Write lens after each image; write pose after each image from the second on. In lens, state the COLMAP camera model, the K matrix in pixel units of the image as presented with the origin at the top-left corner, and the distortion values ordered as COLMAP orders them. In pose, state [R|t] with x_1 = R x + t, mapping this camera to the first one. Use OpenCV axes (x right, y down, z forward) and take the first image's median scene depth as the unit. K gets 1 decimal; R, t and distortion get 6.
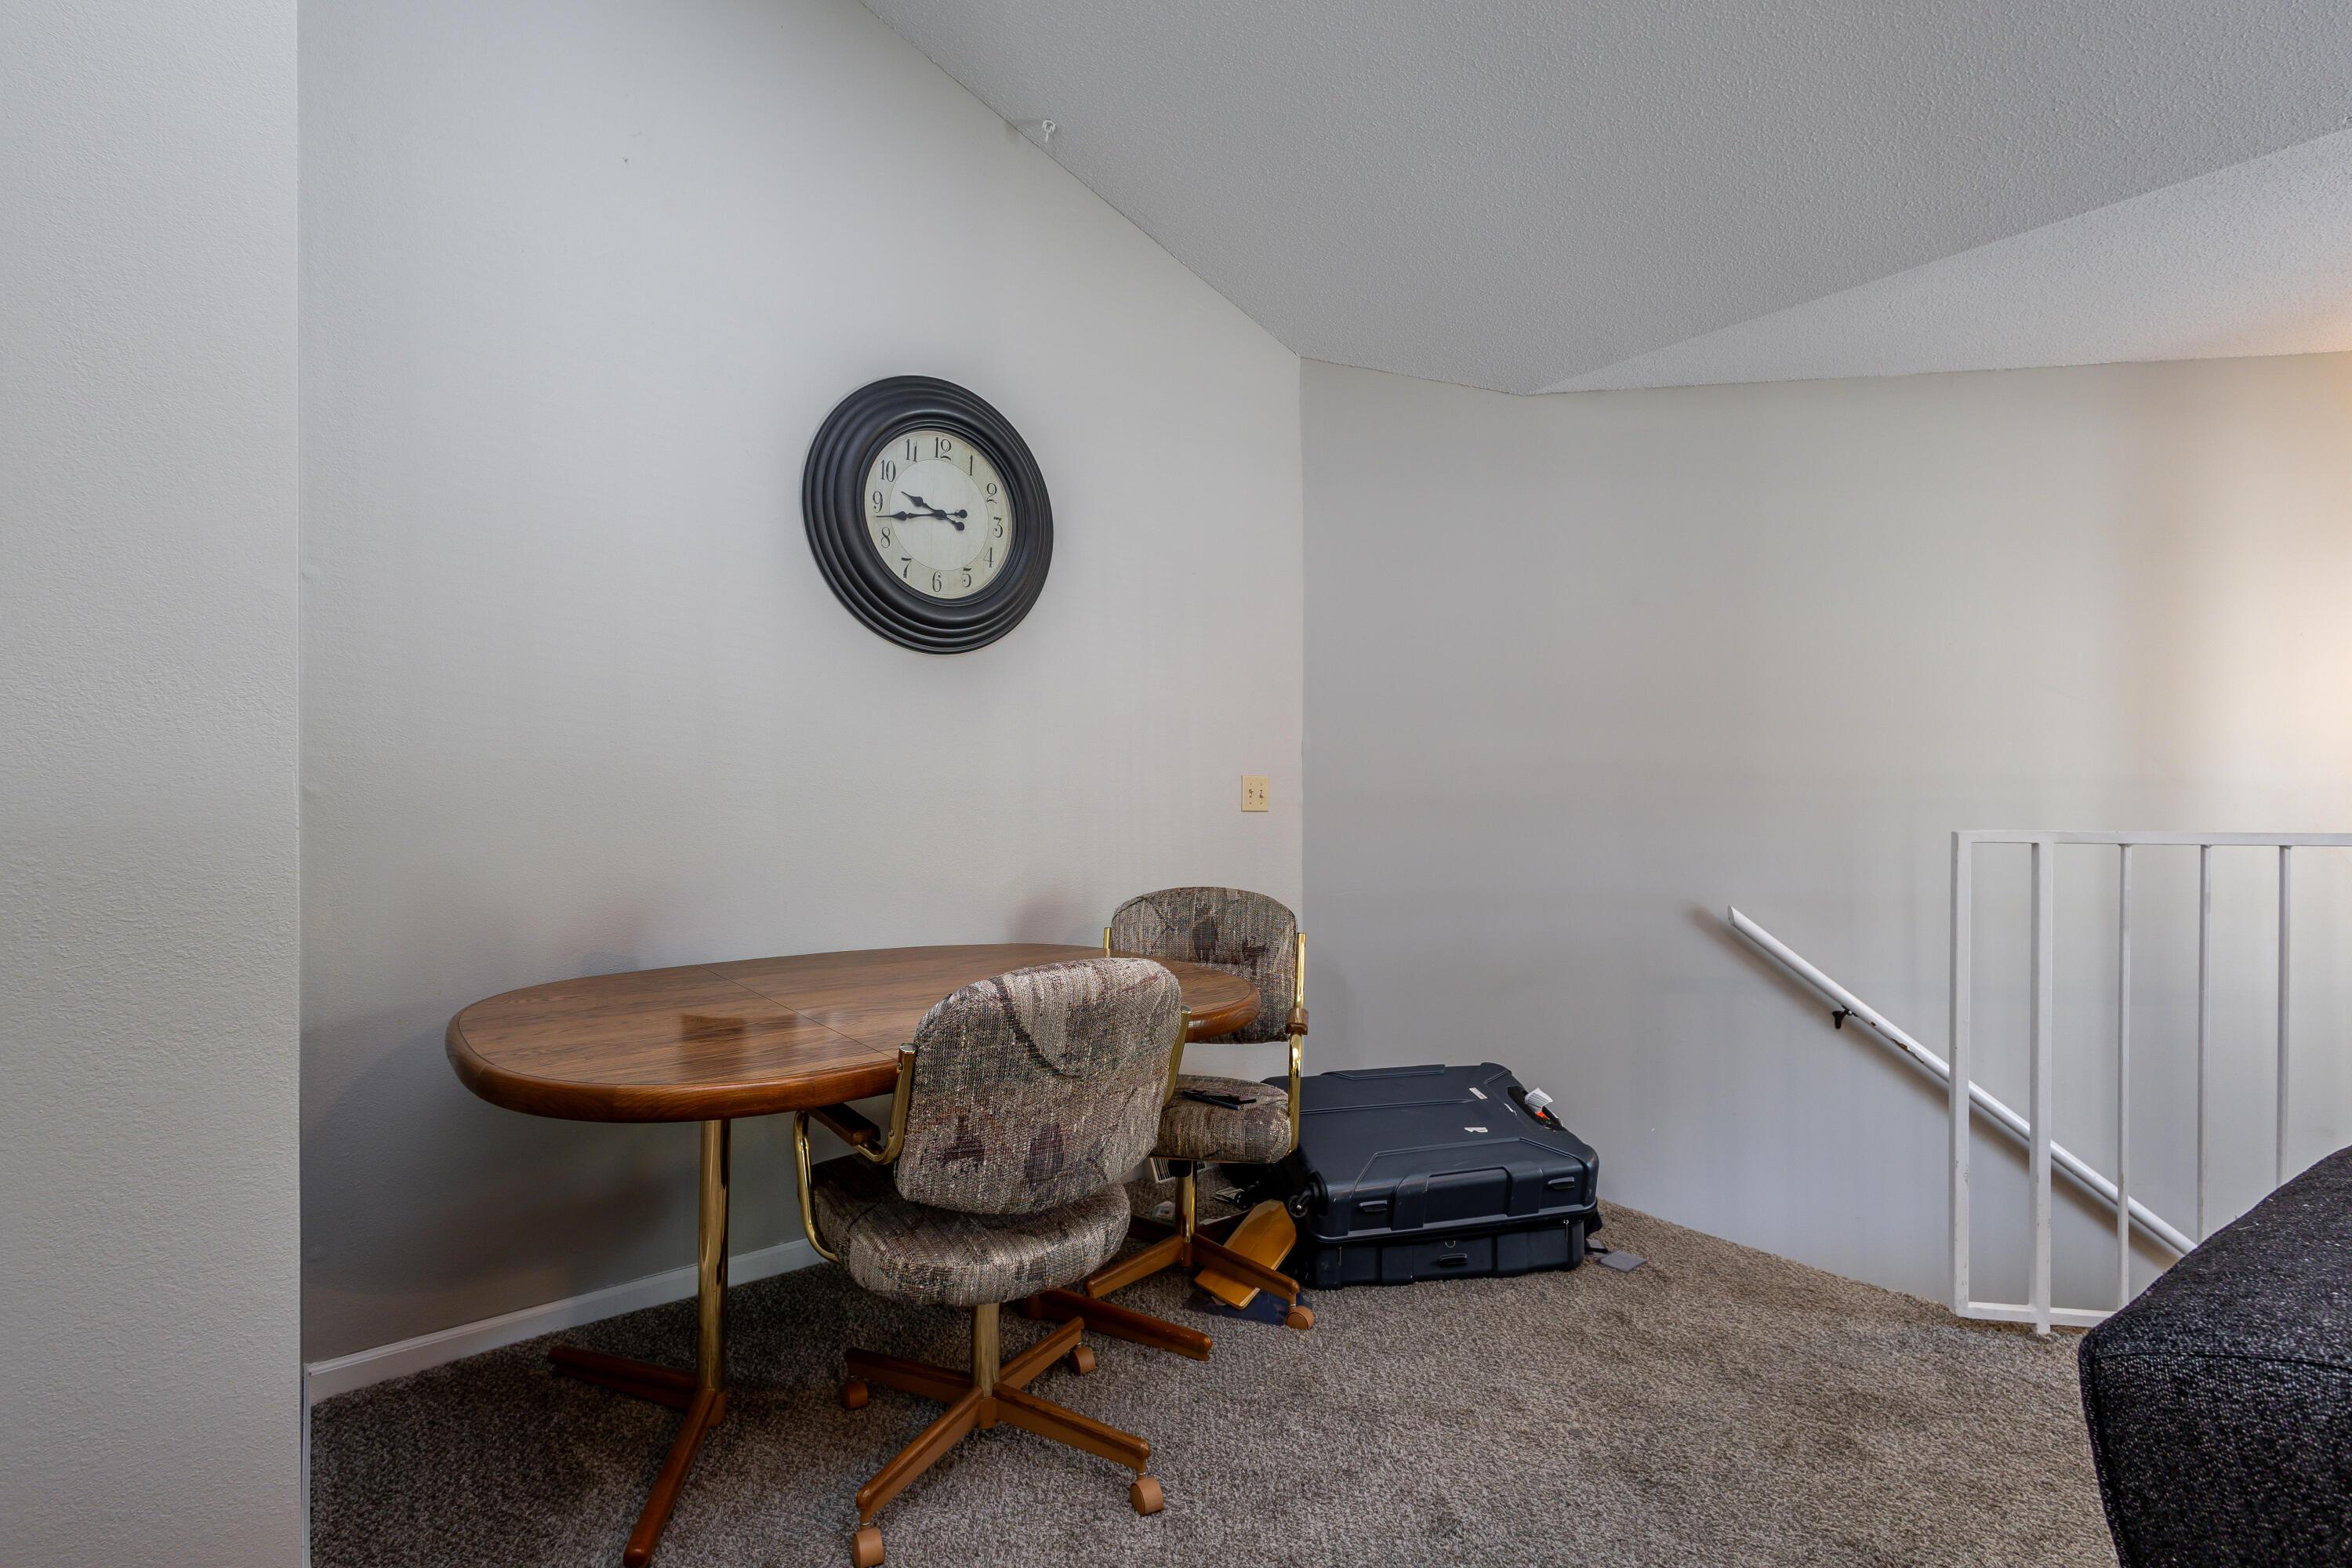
lens RADIAL K [[1119.6, 0, 1166.1], [0, 1119.6, 785.3], [0, 0, 1]] dist [0.001942, 0.000073]
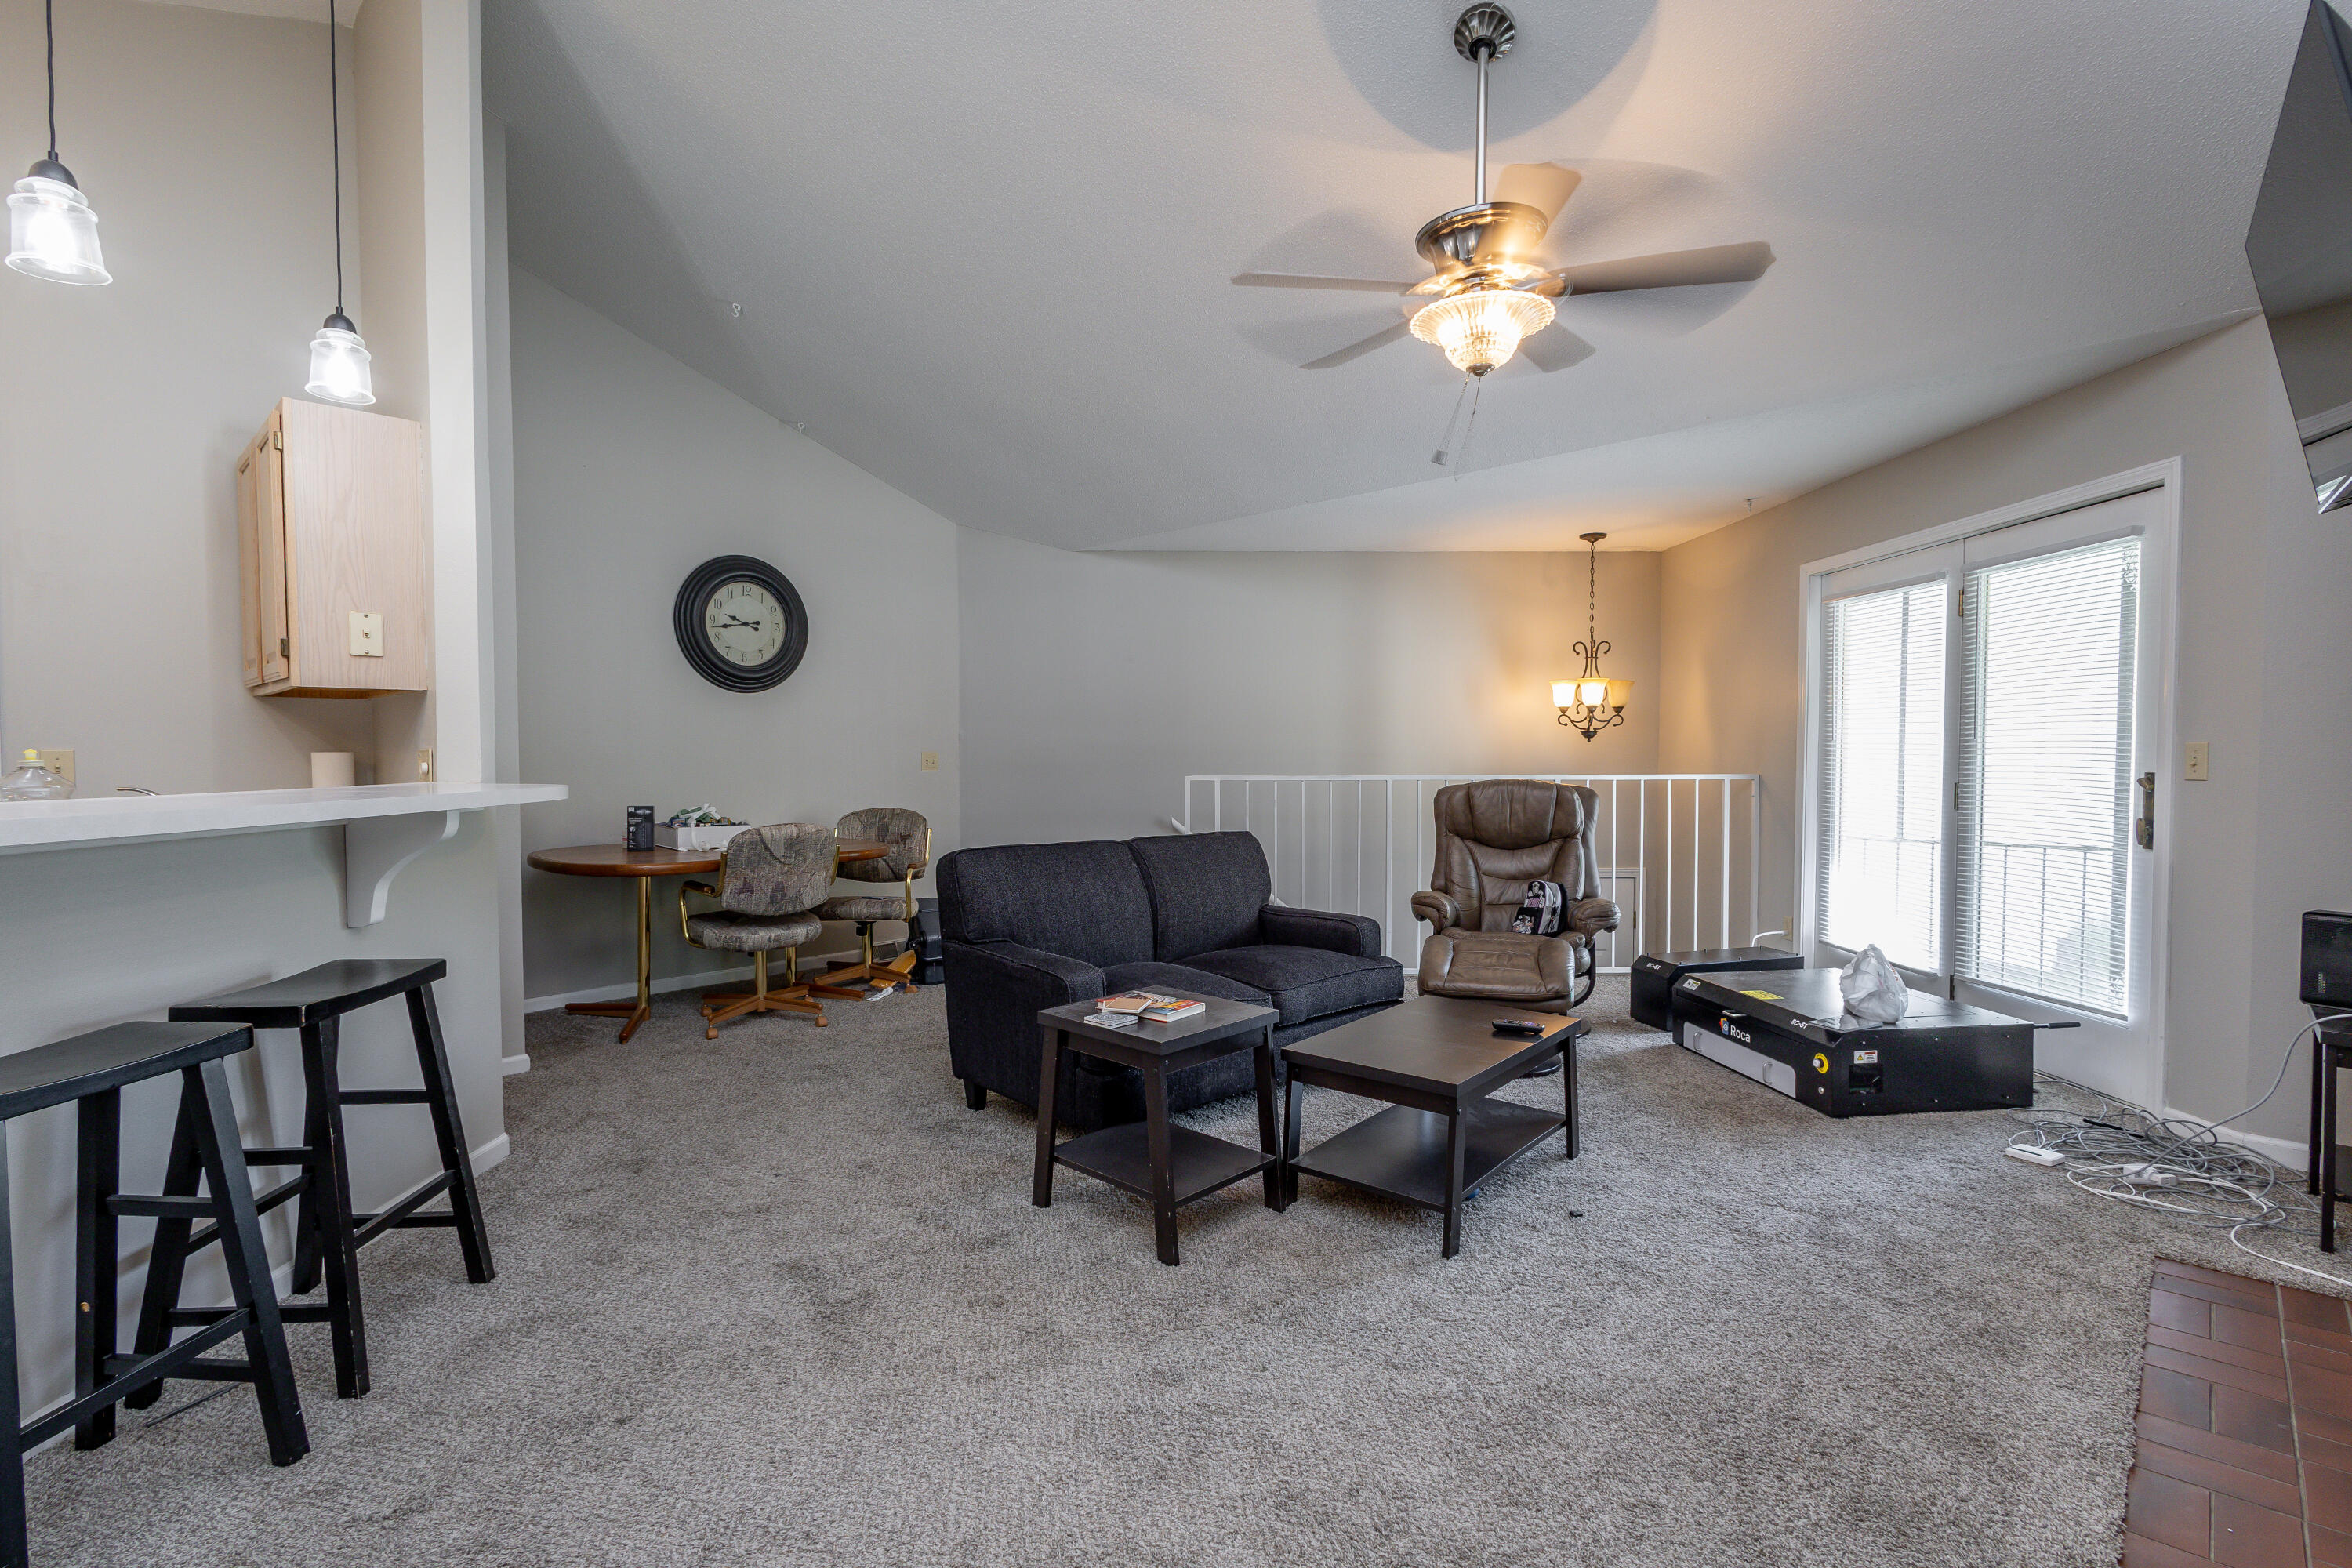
lens RADIAL K [[1119.6, 0, 1188.5], [0, 1119.6, 779.1], [0, 0, 1]] dist [0.001942, 0.000073]
pose [[0.990466, -0.008784, 0.137475, 0.315797], [0.005575, 0.999703, 0.023714, -0.006635], [-0.137643, -0.022722, 0.990221, -1.138845]]
